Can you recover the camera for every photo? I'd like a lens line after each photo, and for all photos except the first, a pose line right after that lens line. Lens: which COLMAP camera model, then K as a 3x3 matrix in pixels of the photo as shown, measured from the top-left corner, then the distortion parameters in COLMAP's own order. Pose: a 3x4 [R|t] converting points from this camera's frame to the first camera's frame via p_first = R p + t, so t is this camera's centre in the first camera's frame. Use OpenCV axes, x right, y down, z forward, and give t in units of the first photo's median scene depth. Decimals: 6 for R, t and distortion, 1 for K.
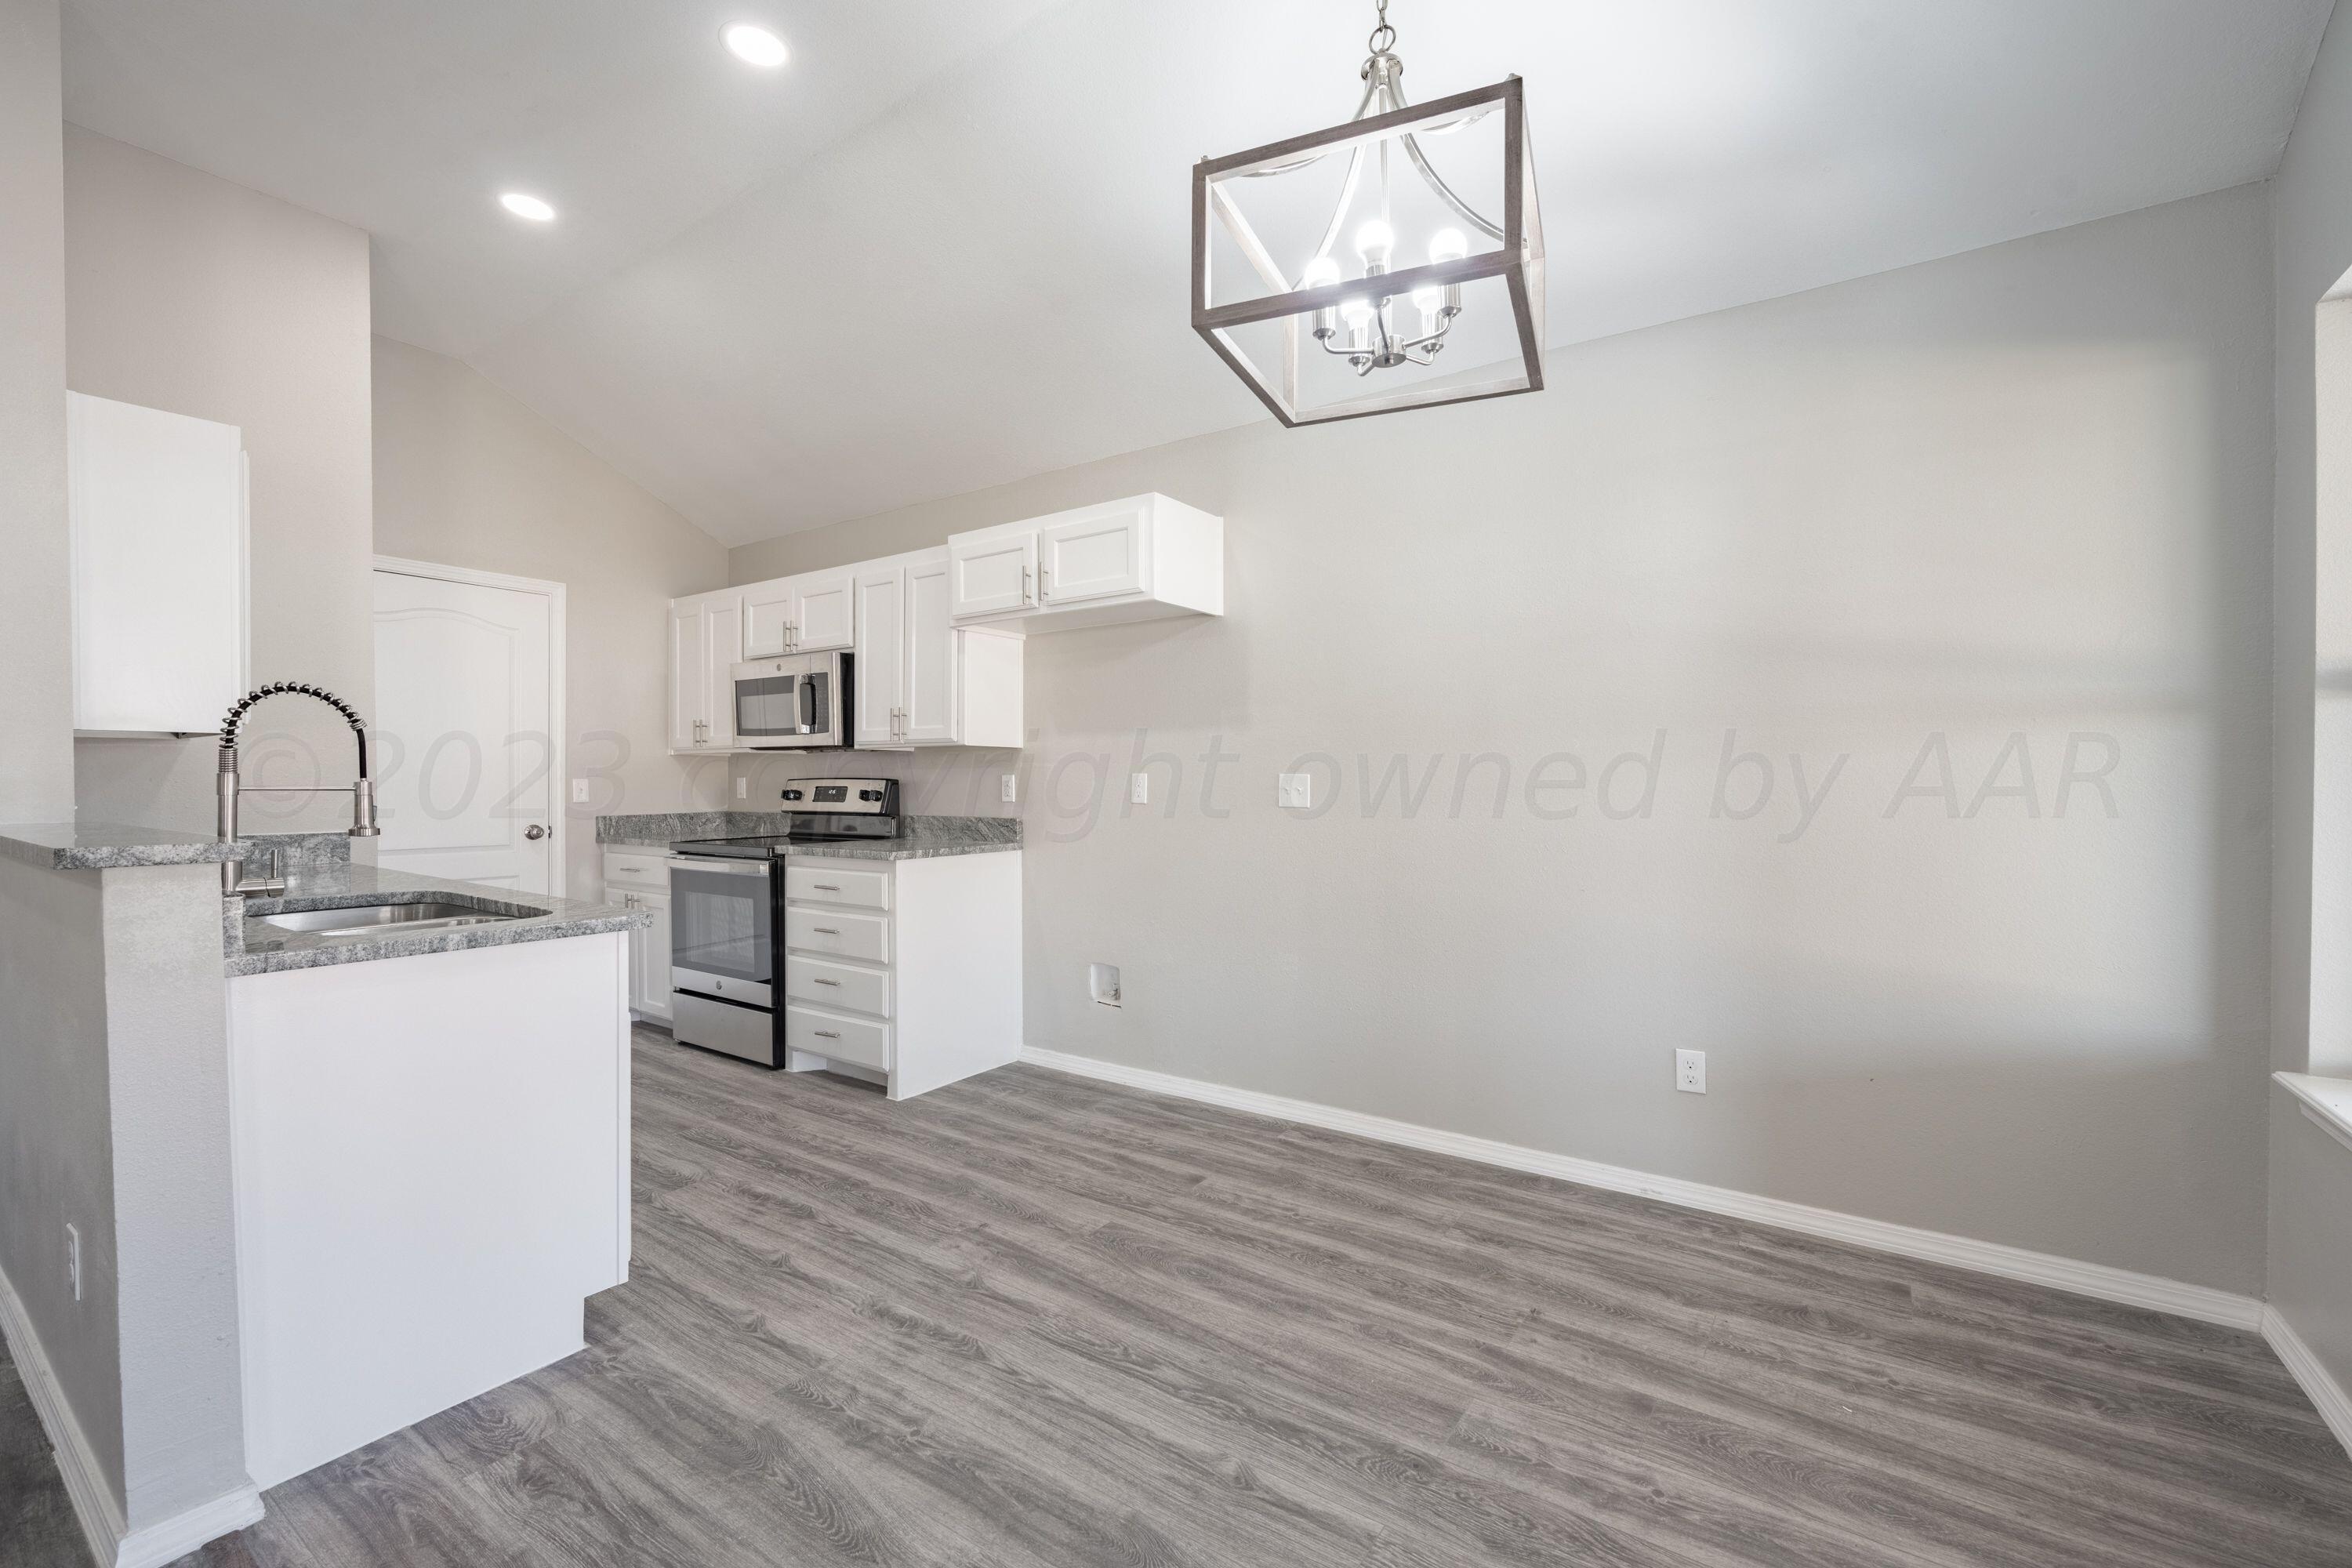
lens RADIAL K [[942.3, 0, 1199.9], [0, 942.3, 777.4], [0, 0, 1]] dist [0.005422, -0.000087]
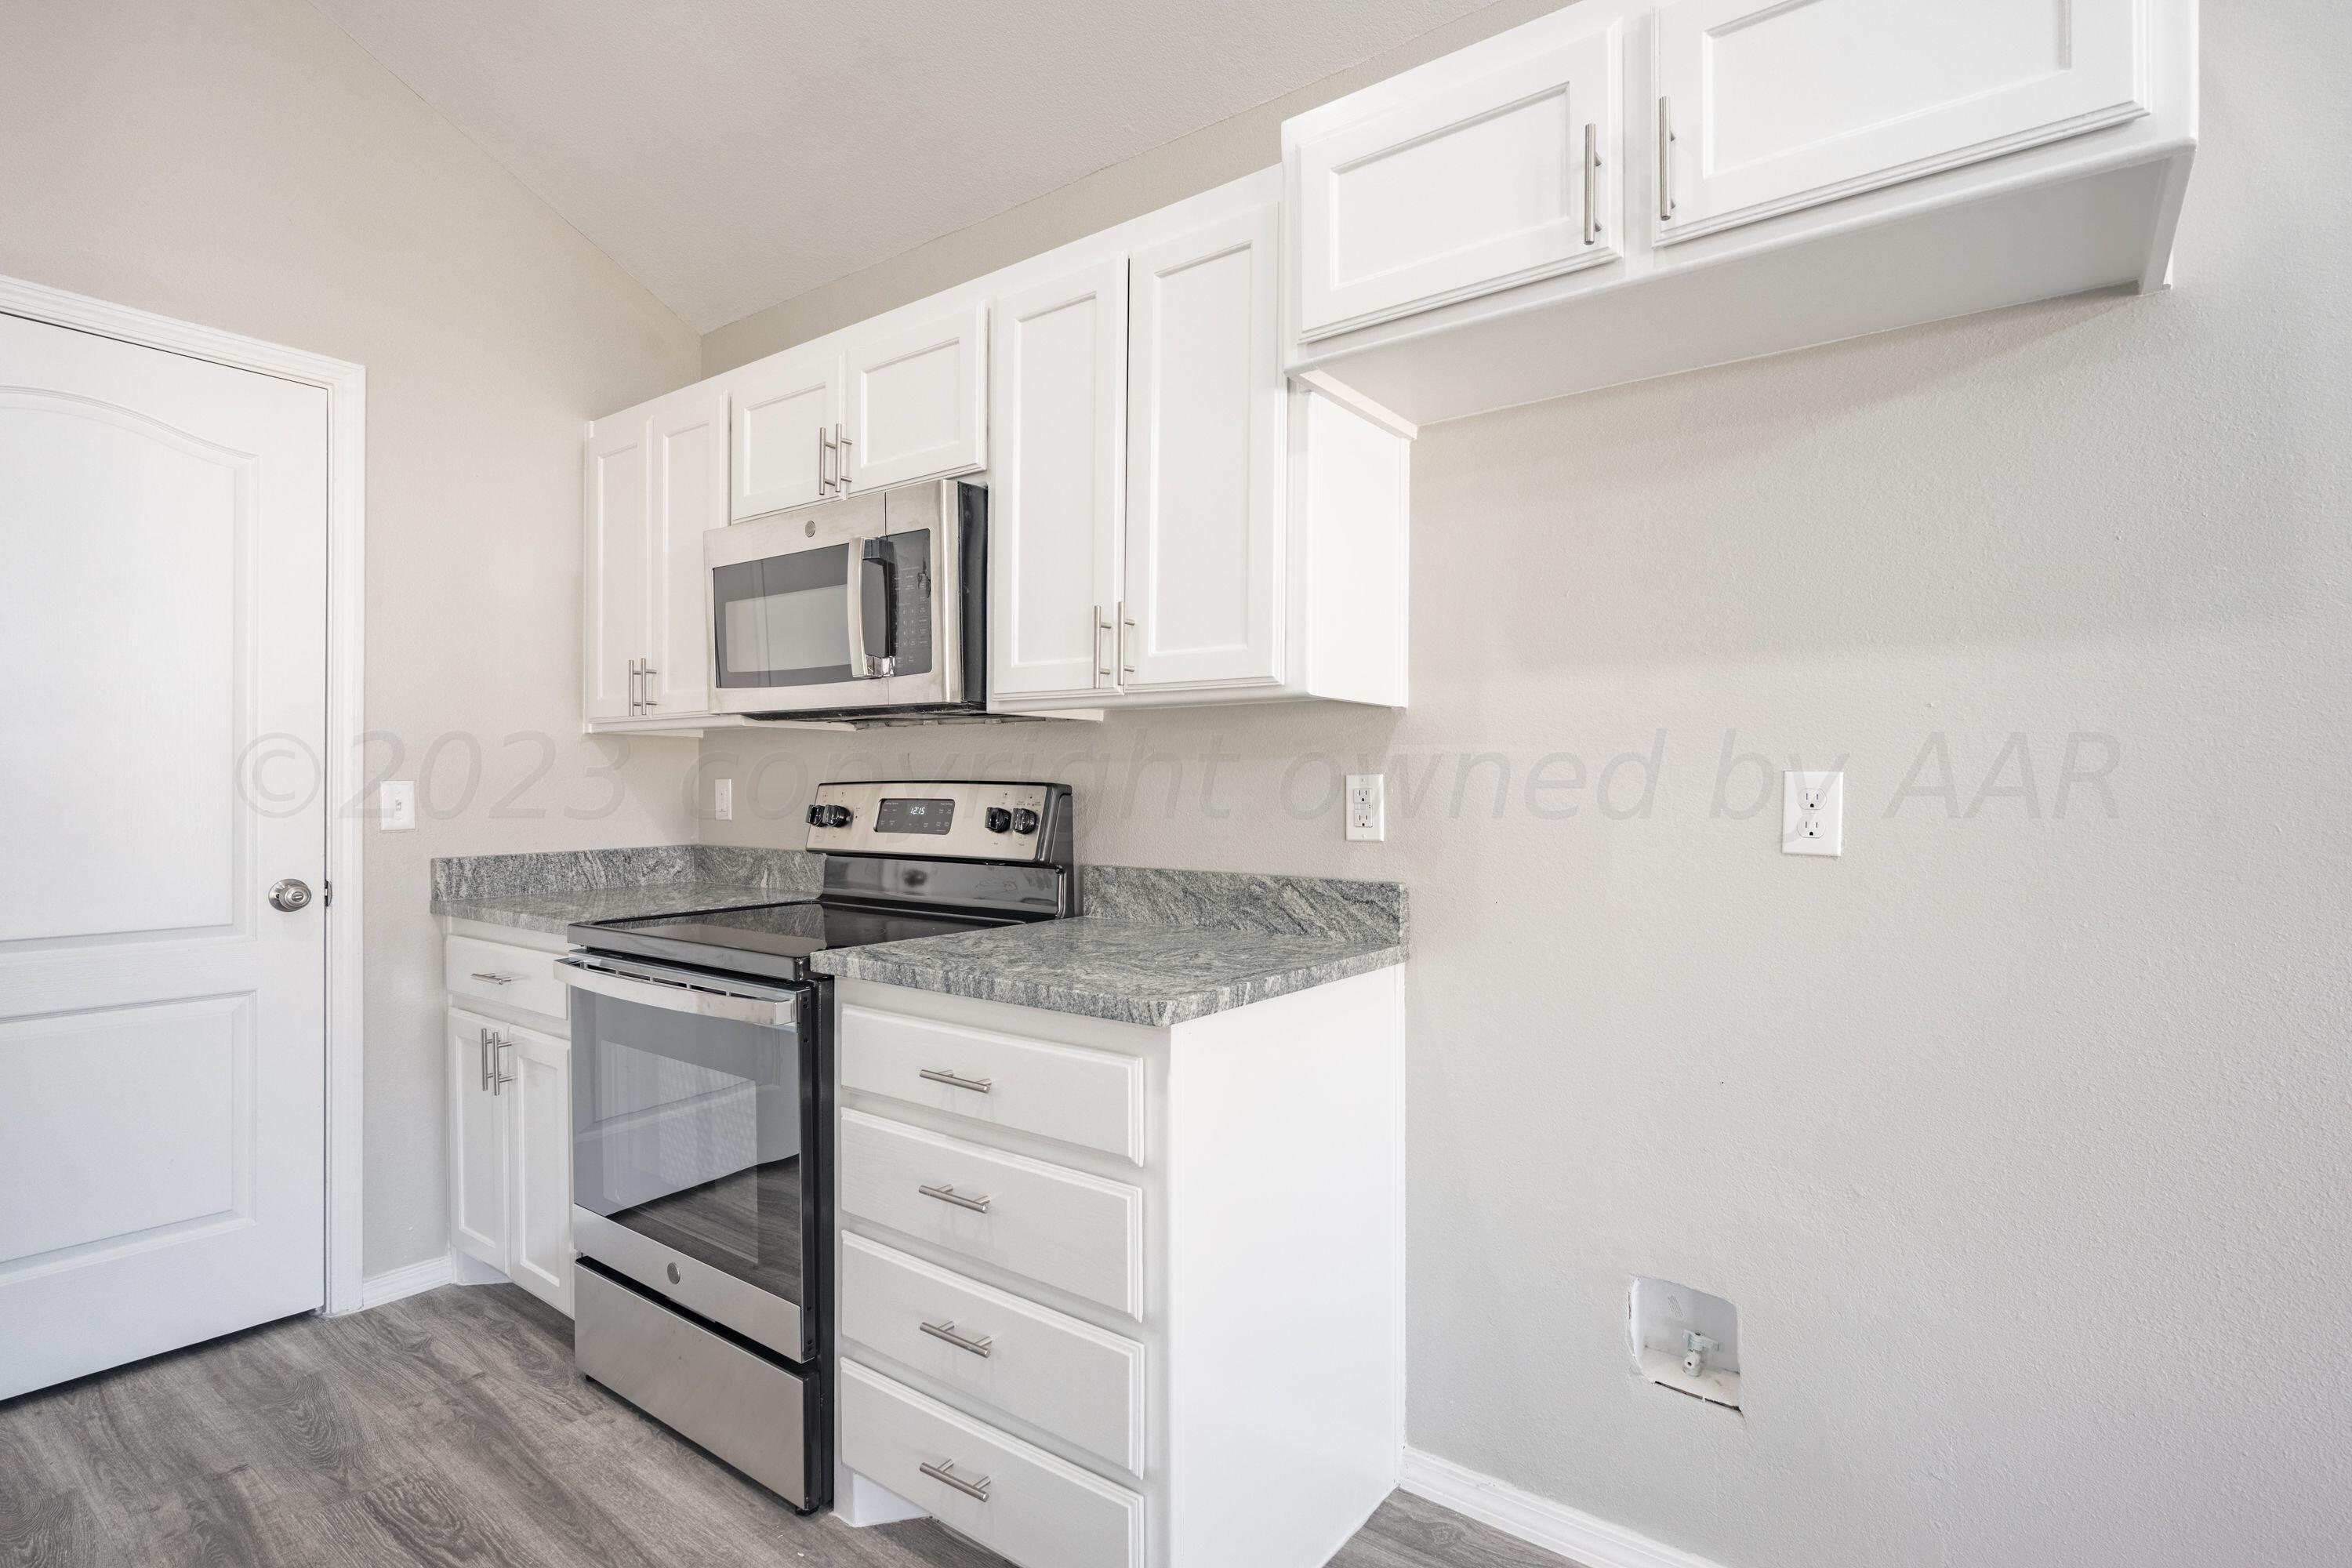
lens RADIAL K [[1103.0, 0, 1176.4], [0, 1103.0, 777.0], [0, 0, 1]] dist [-0.000922, 0.000006]
pose [[0.998417, 0.003396, -0.056139, -0.260432], [-0.003612, 0.999987, -0.003729, 0.000478], [0.056125, 0.003926, 0.998416, 0.524131]]
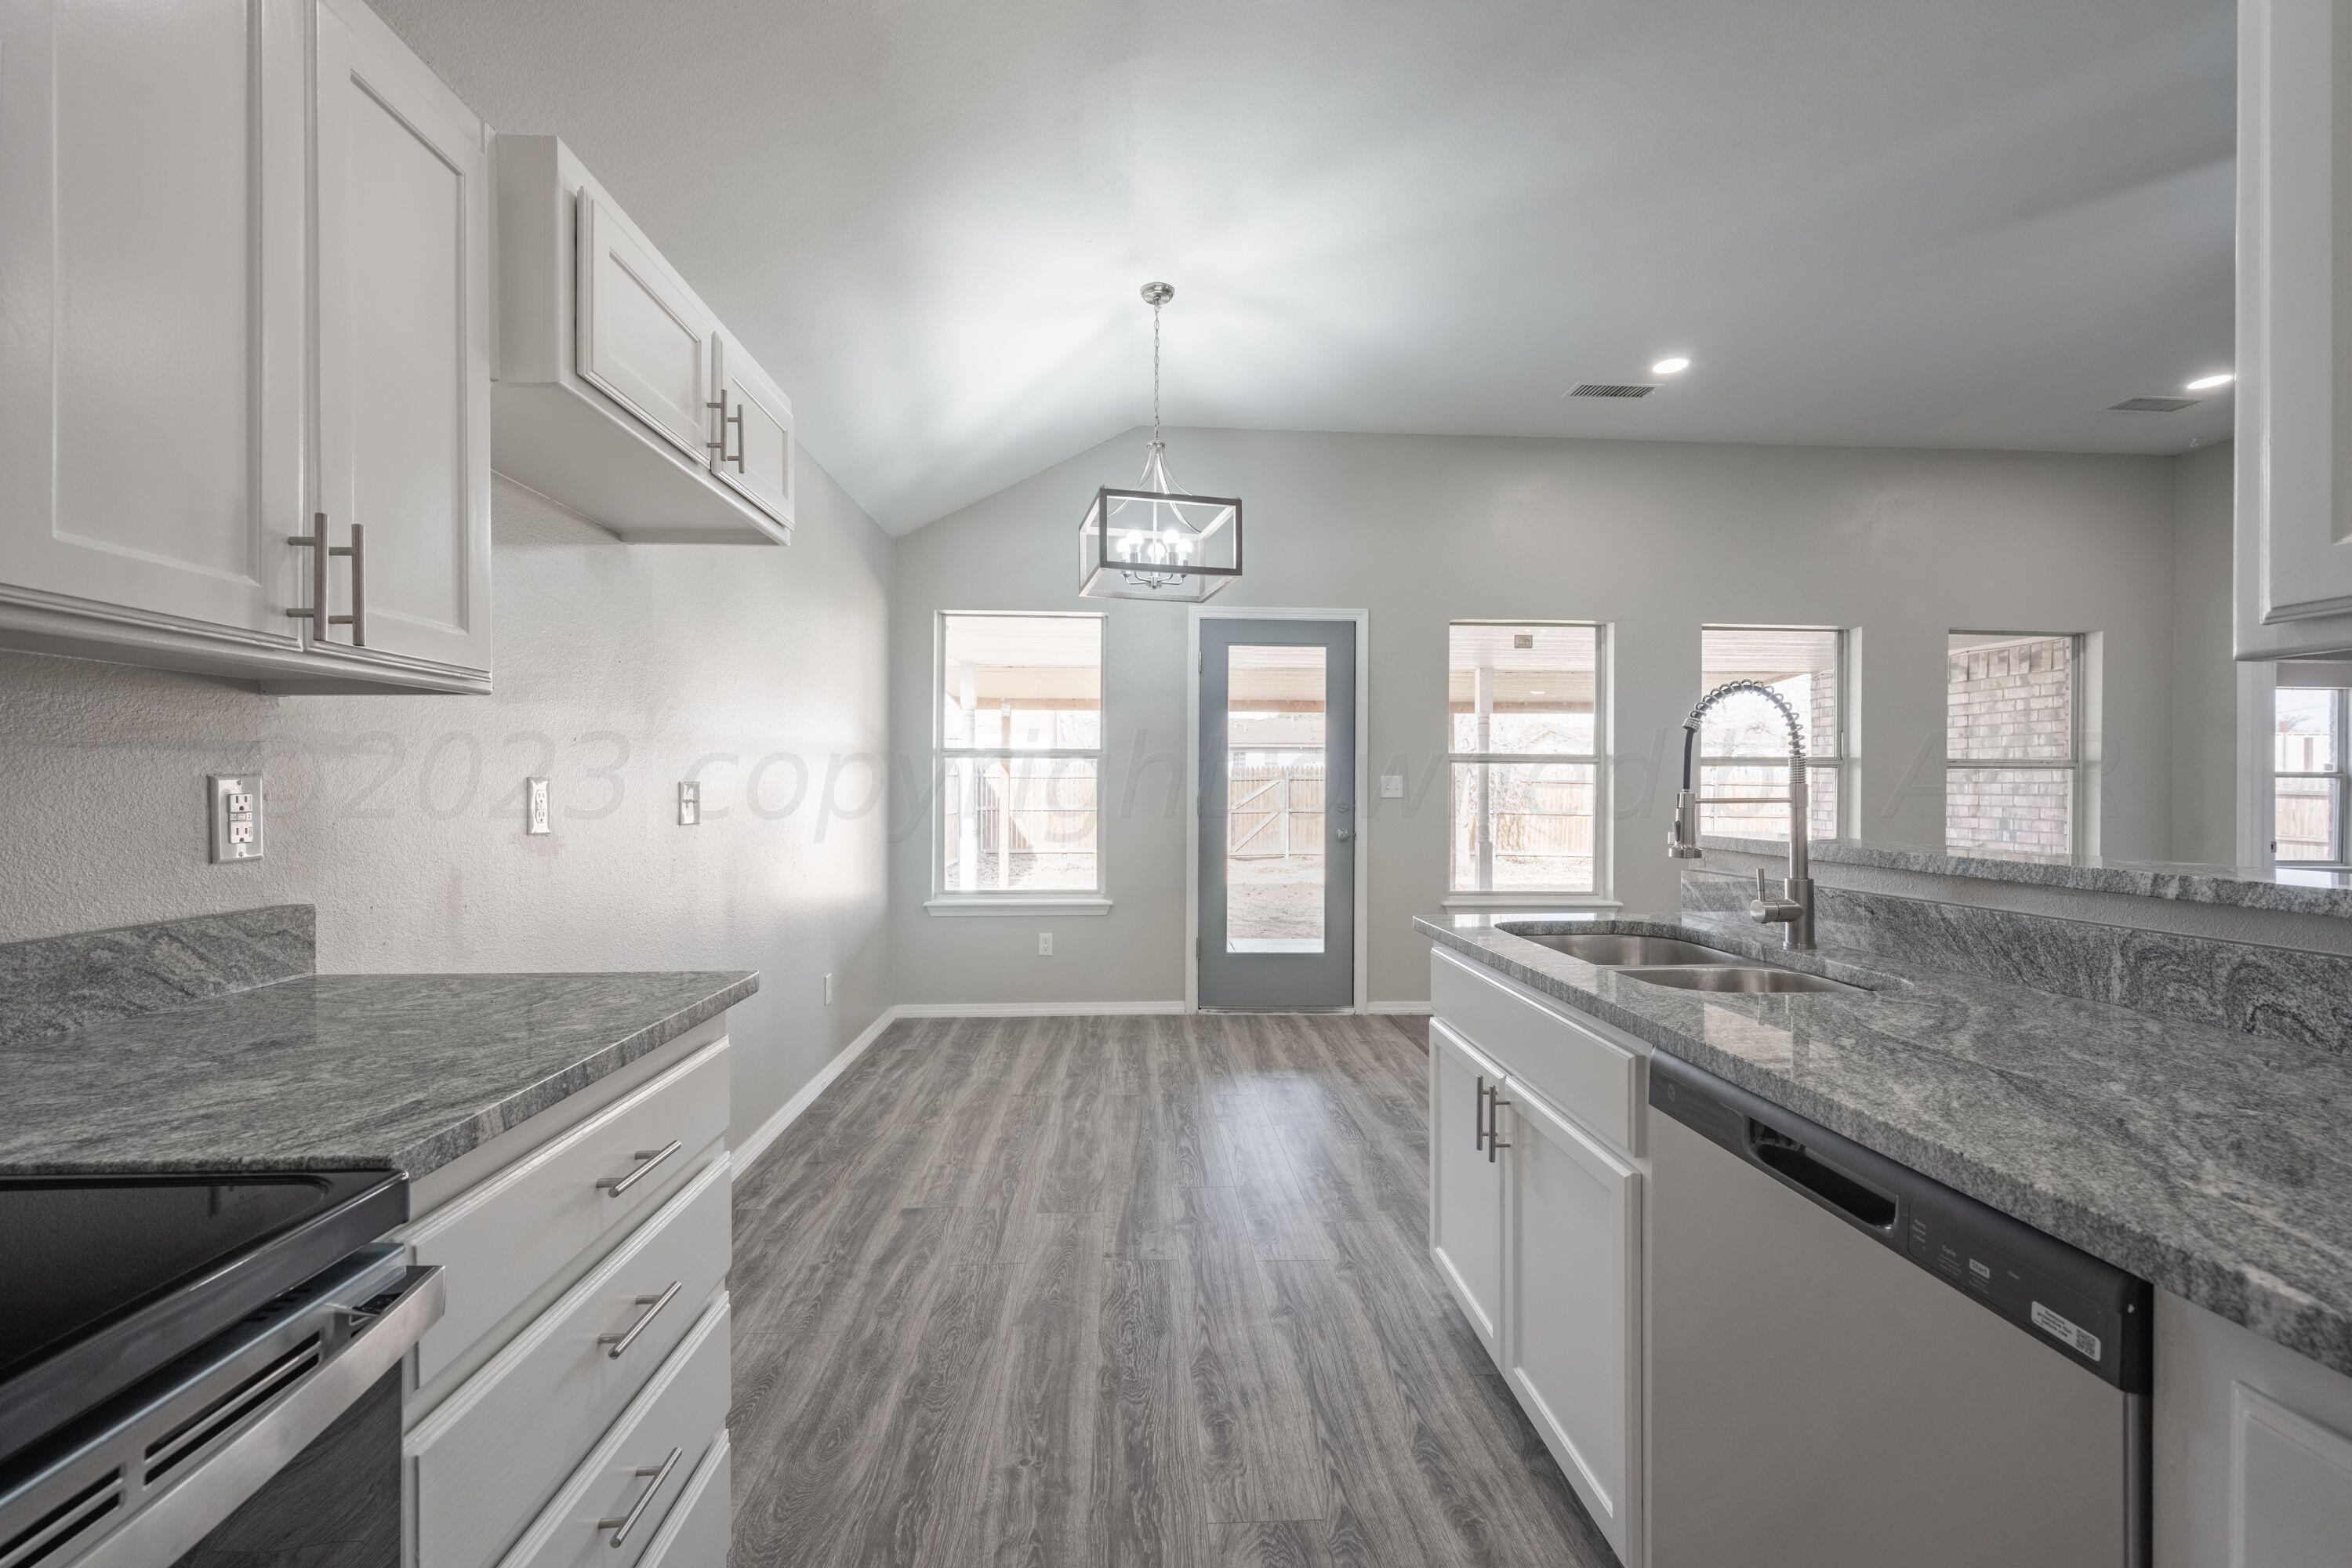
lens RADIAL K [[1025.3, 0, 1165.1], [0, 1025.3, 795.5], [0, 0, 1]] dist [0.003119, 0.000084]
pose [[-0.595110, -0.003080, 0.803638, -0.672966], [-0.001048, 0.999995, 0.003056, 0.002730], [-0.803643, 0.000977, -0.595111, 0.963115]]
